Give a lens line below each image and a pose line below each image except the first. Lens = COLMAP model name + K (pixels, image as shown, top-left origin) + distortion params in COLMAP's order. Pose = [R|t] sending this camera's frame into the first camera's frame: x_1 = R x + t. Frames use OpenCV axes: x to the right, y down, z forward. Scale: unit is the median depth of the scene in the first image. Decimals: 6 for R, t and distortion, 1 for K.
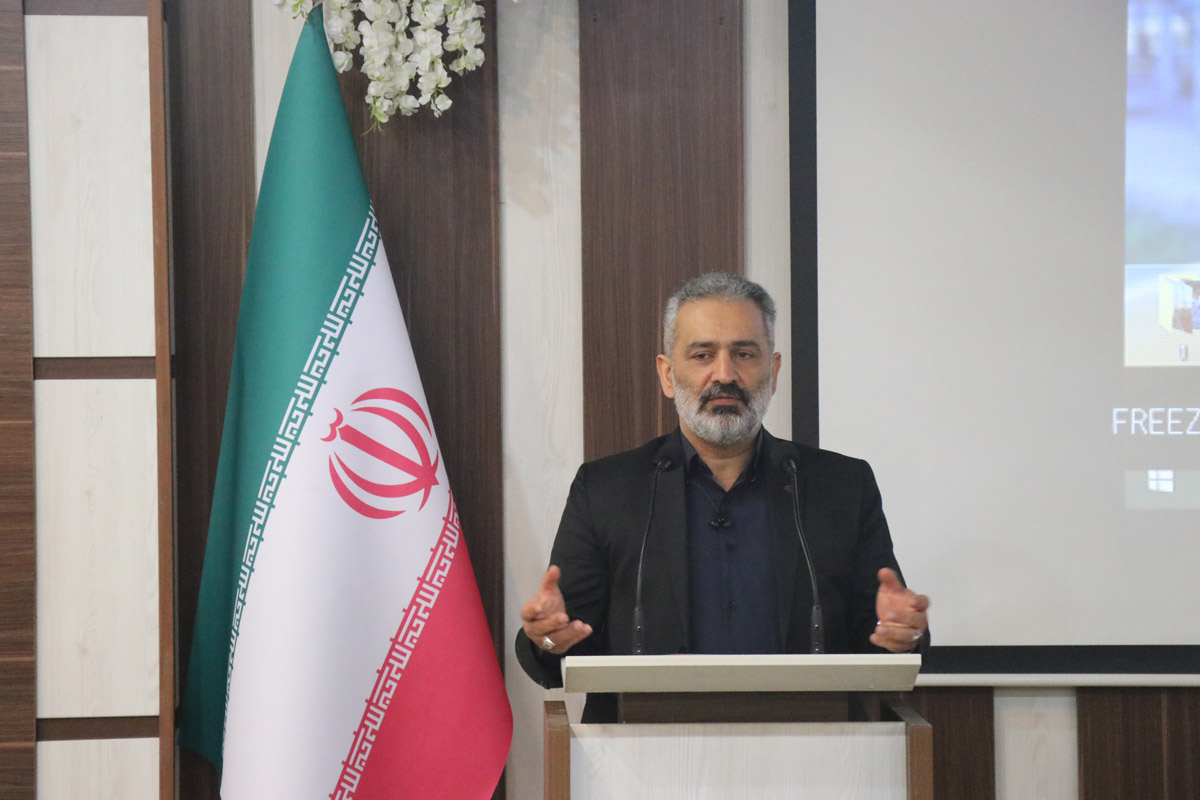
lens RADIAL K [[4575.2, 0, 607.3], [0, 4575.2, 436.3], [0, 0, 1]] dist [1.021688, 0.000000]
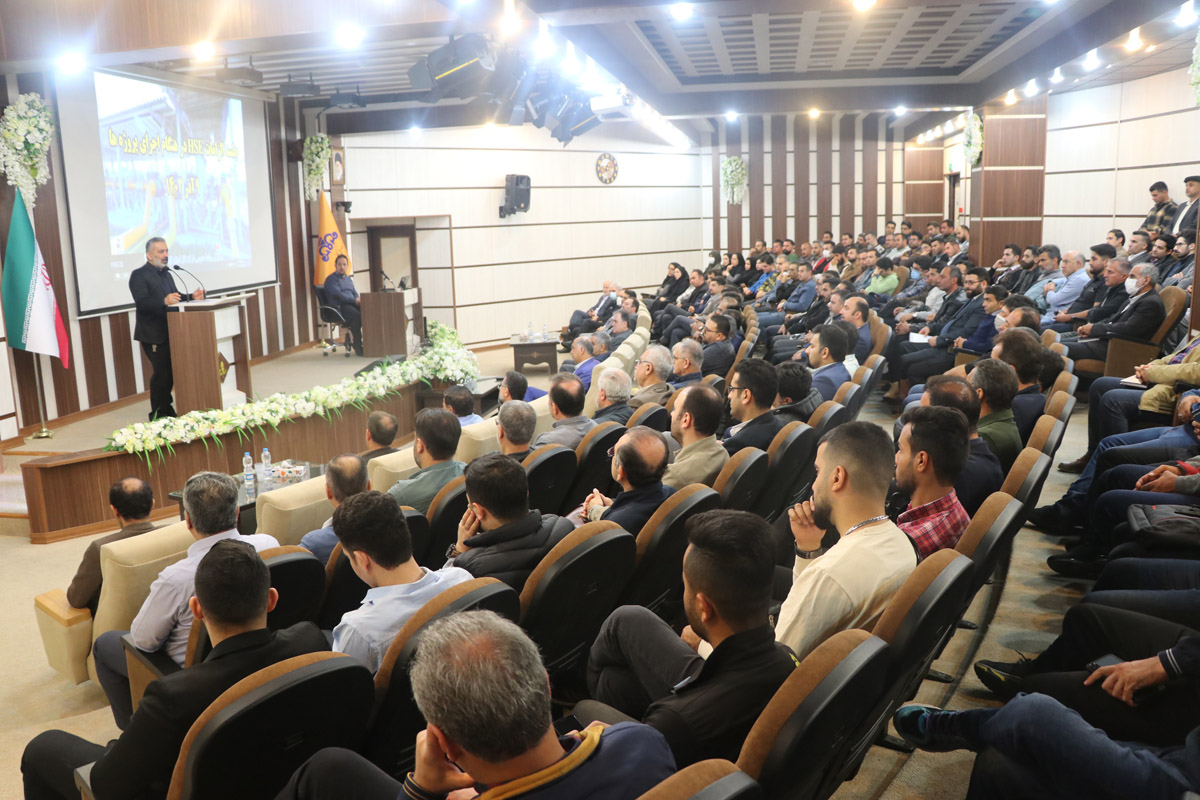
lens RADIAL K [[991.2, 0, 583.9], [0, 991.2, 395.9], [0, 0, 1]] dist [-0.181951, 0.149734]
pose [[0.210491, -0.173628, 0.962053, -0.905025], [0.060186, 0.984536, 0.164518, -0.002973], [-0.975741, 0.023273, 0.217686, 0.223622]]
